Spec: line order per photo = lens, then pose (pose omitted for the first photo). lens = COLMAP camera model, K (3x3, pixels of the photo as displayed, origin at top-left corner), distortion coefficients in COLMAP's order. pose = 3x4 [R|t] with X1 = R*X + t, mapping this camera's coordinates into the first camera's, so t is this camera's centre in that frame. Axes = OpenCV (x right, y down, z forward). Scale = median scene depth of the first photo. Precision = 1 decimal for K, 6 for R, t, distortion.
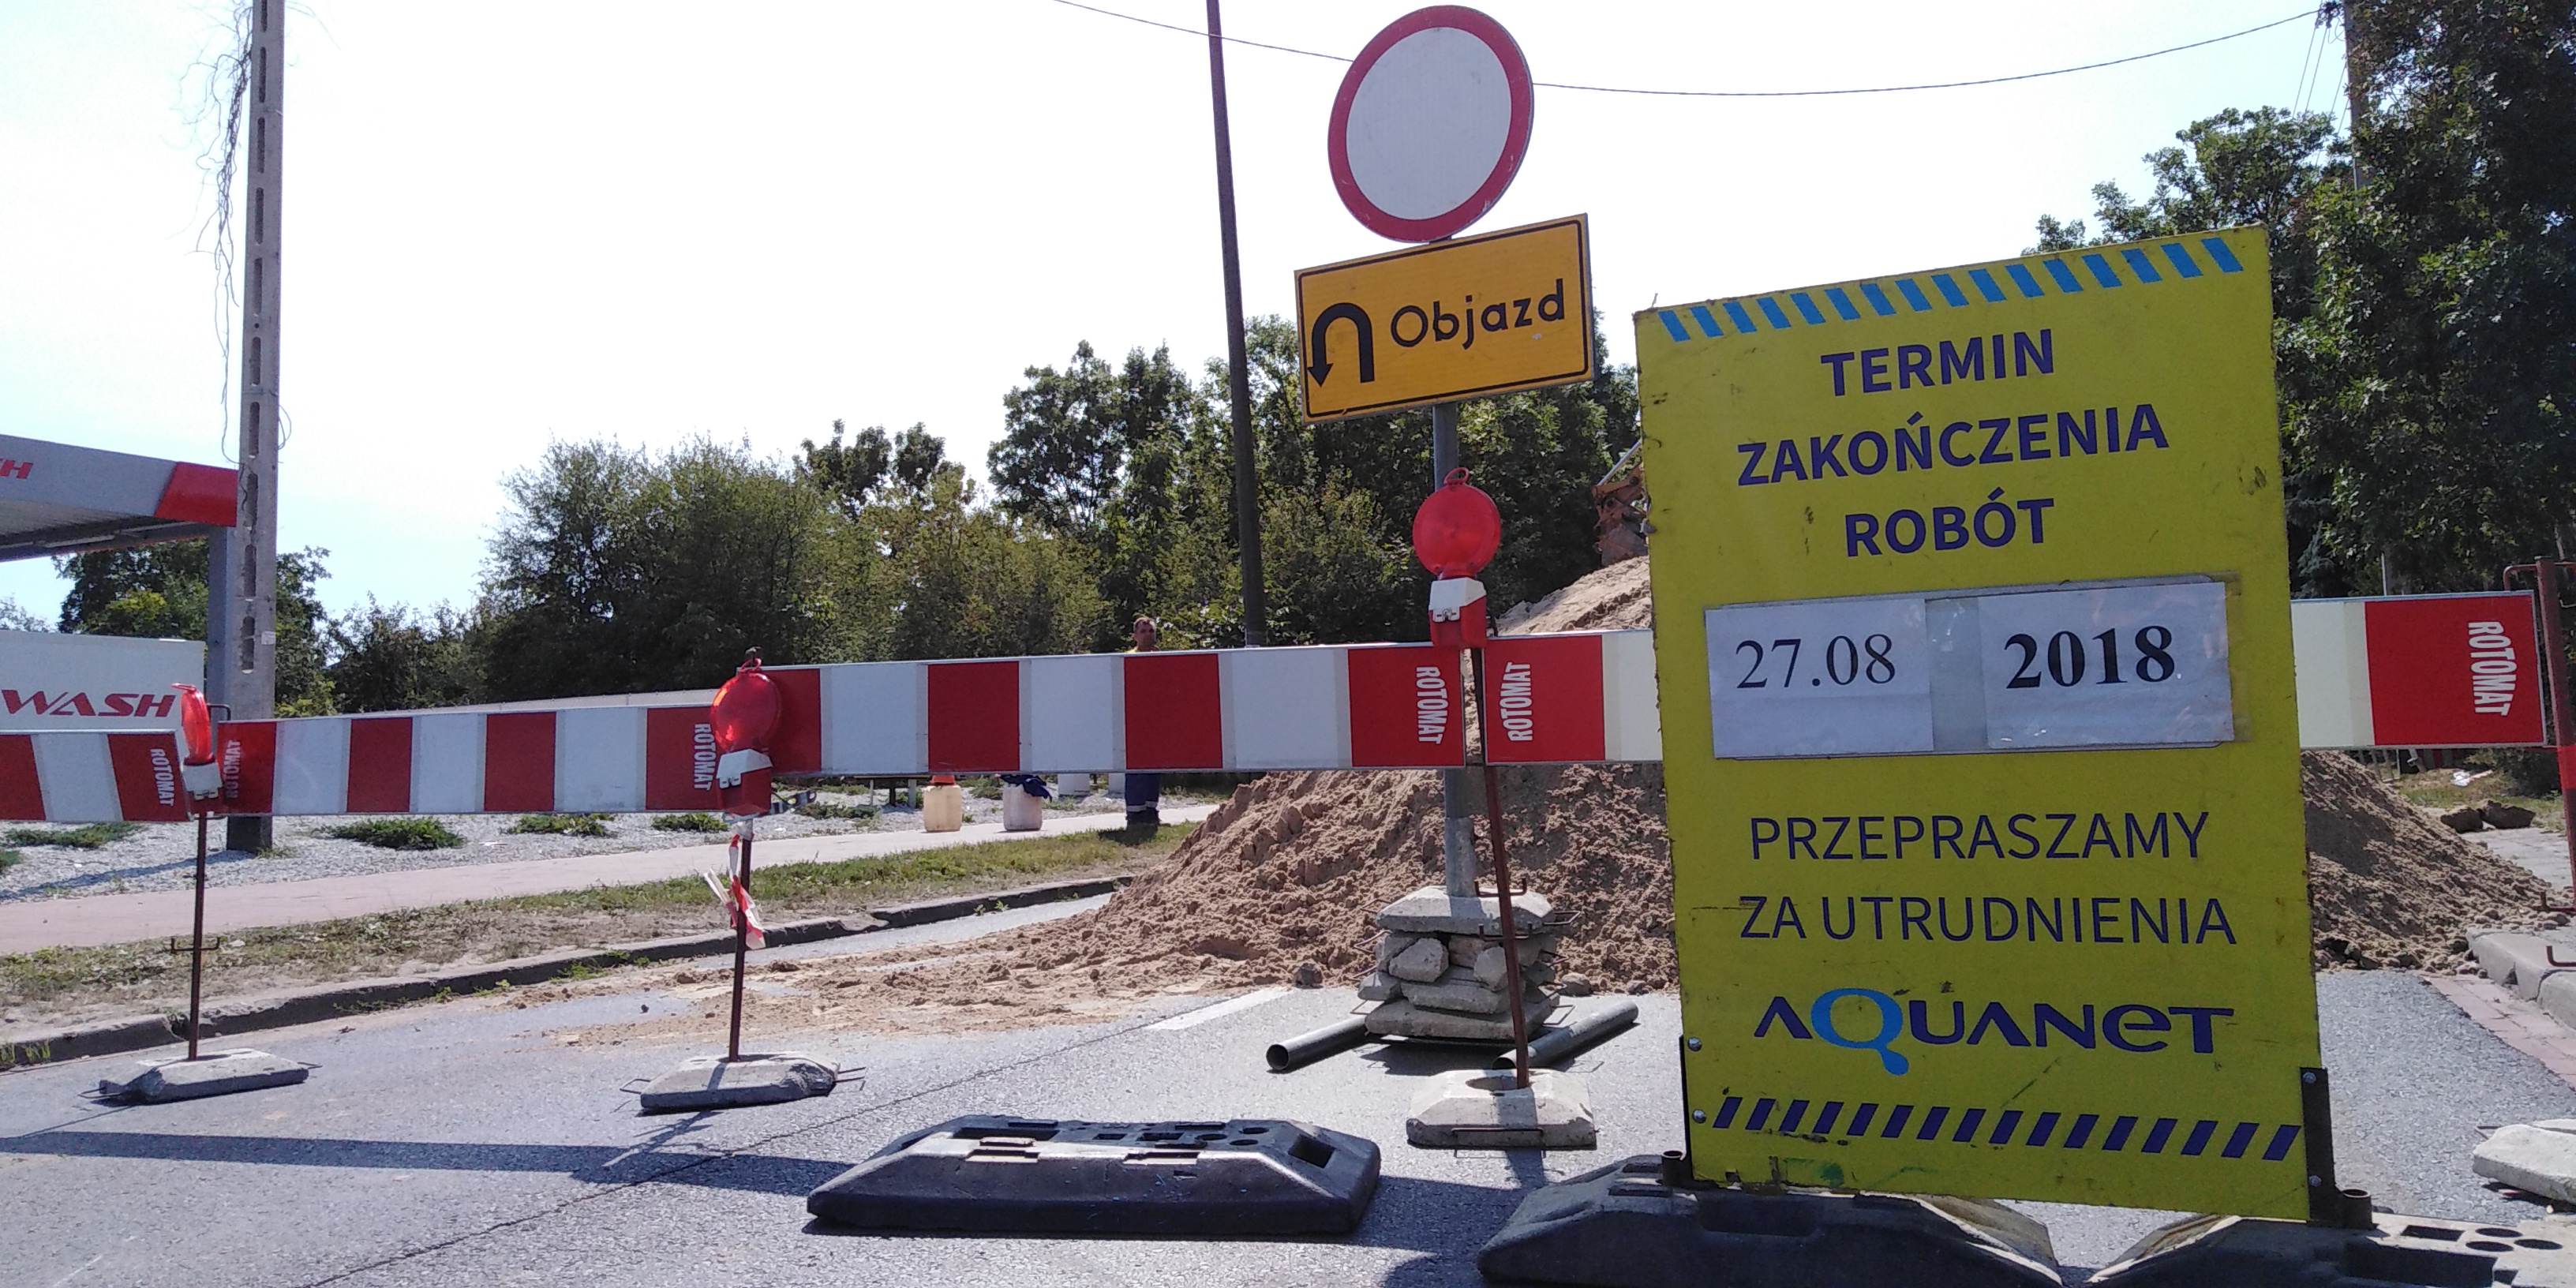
lens RADIAL K [[1924.6, 0, 1299.3], [0, 1924.6, 626.2], [0, 0, 1]] dist [0.043221, -0.025128]
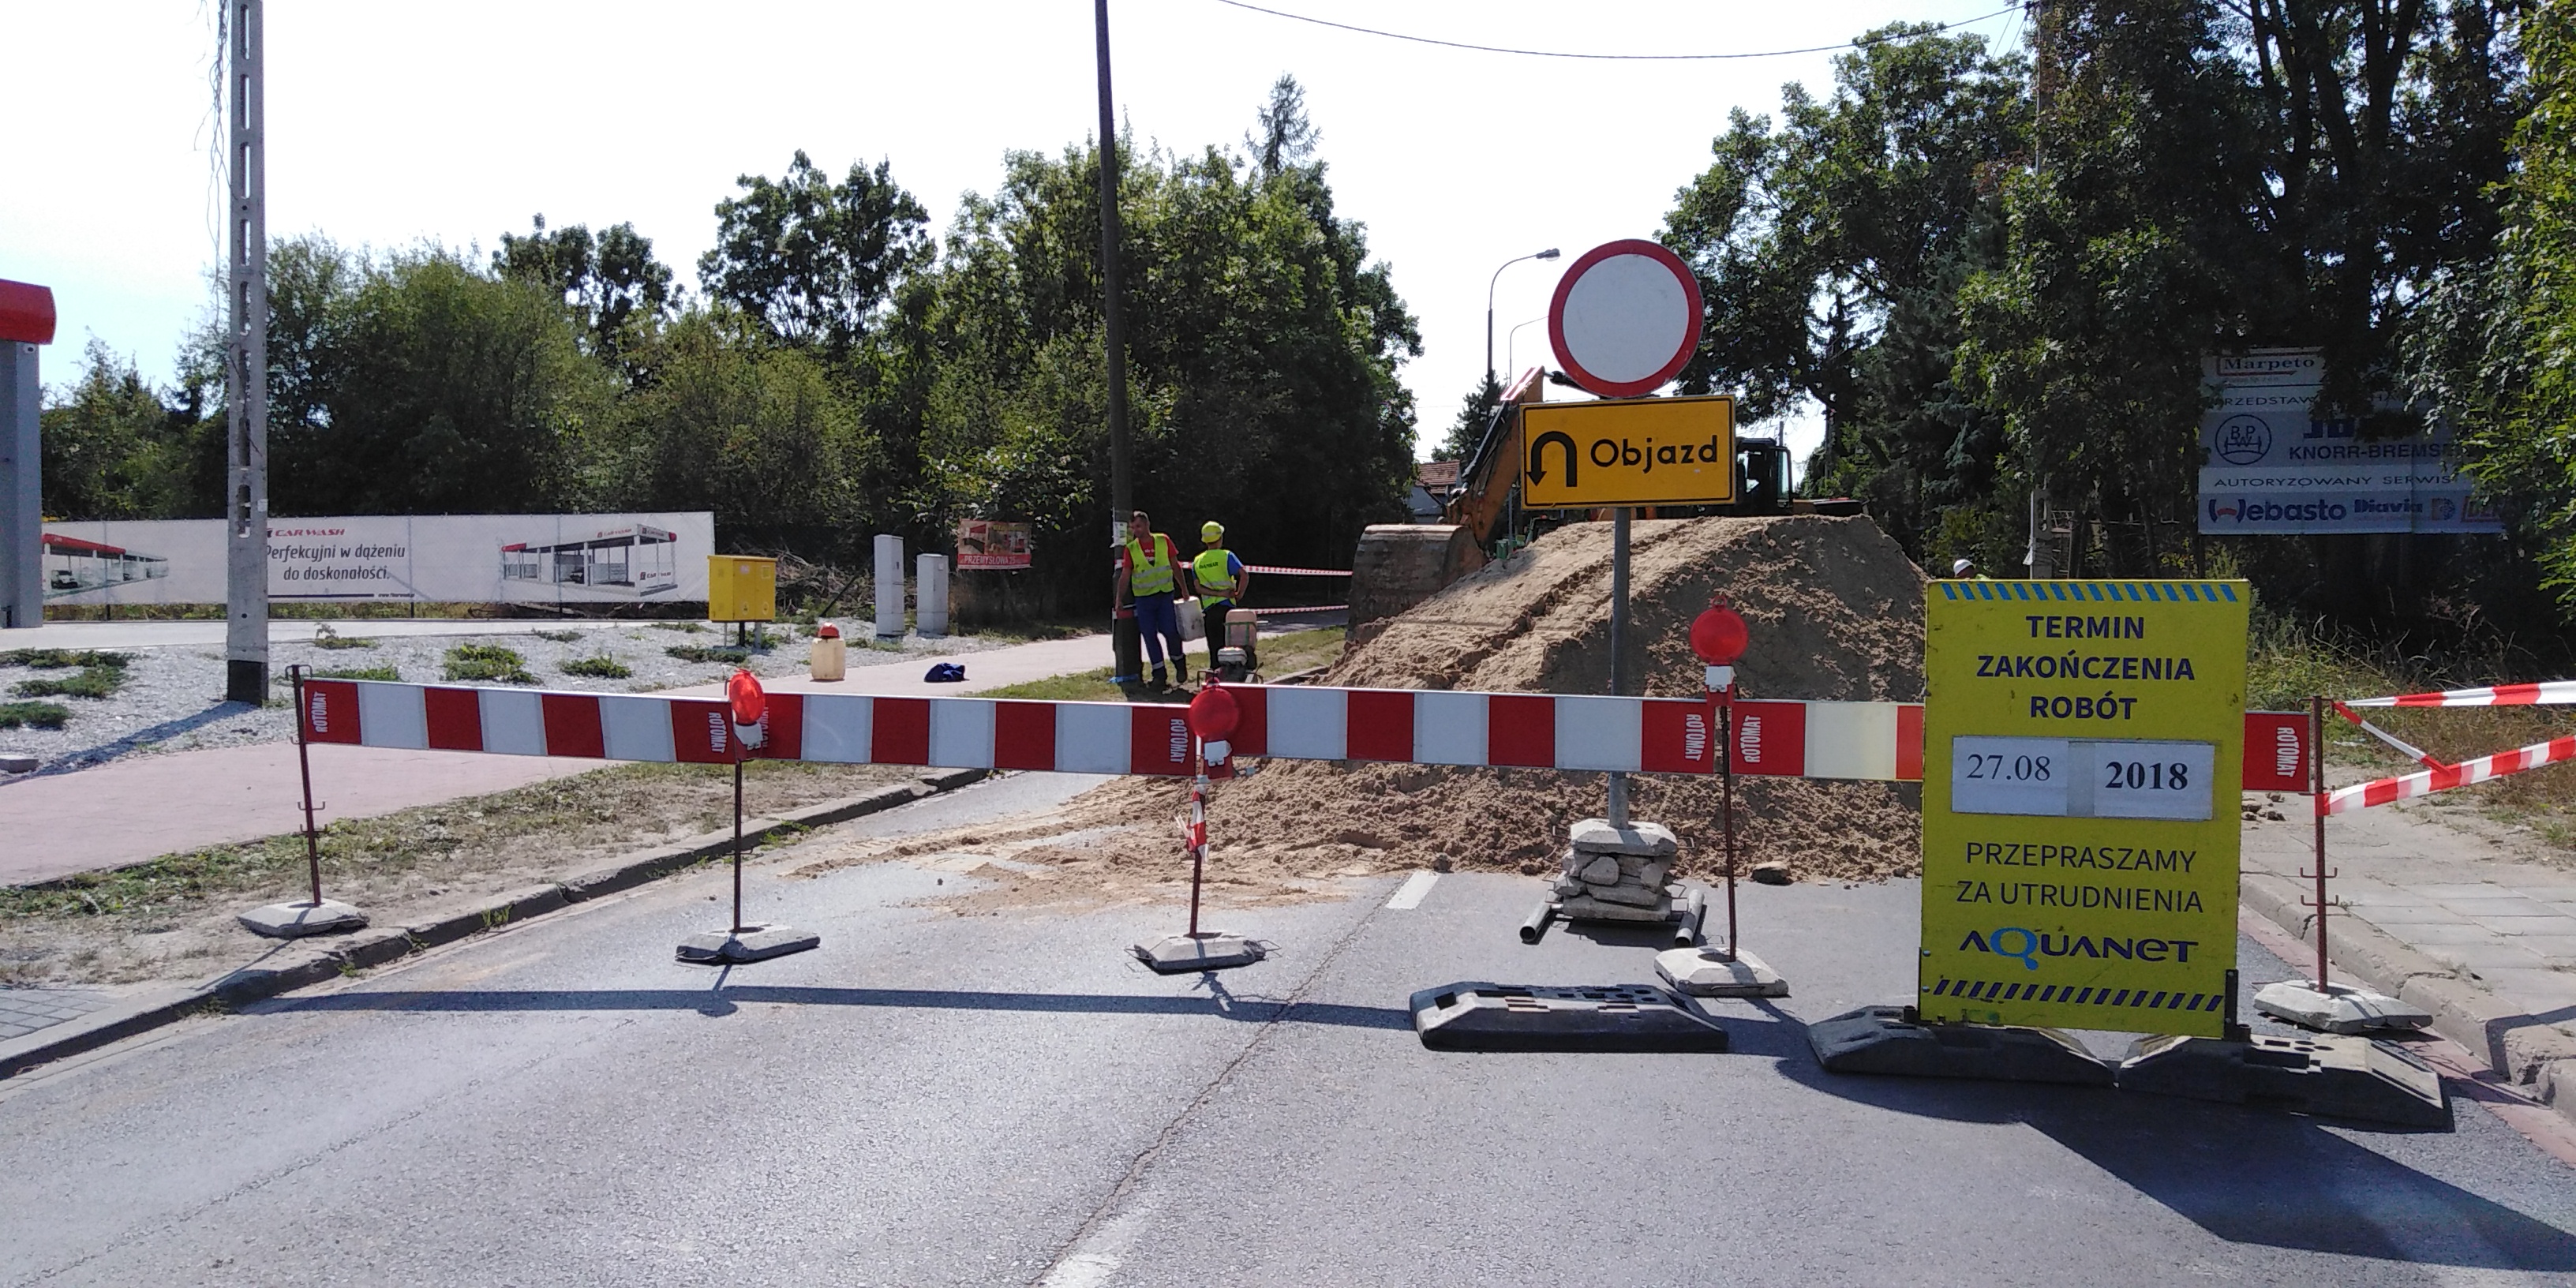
lens RADIAL K [[1924.6, 0, 1290.4], [0, 1924.6, 625.8], [0, 0, 1]] dist [0.043221, -0.025128]
pose [[0.983250, 0.024392, 0.180624, -0.457207], [-0.042763, 0.994215, 0.098526, -0.161594], [-0.177176, -0.104600, 0.978605, -0.446559]]
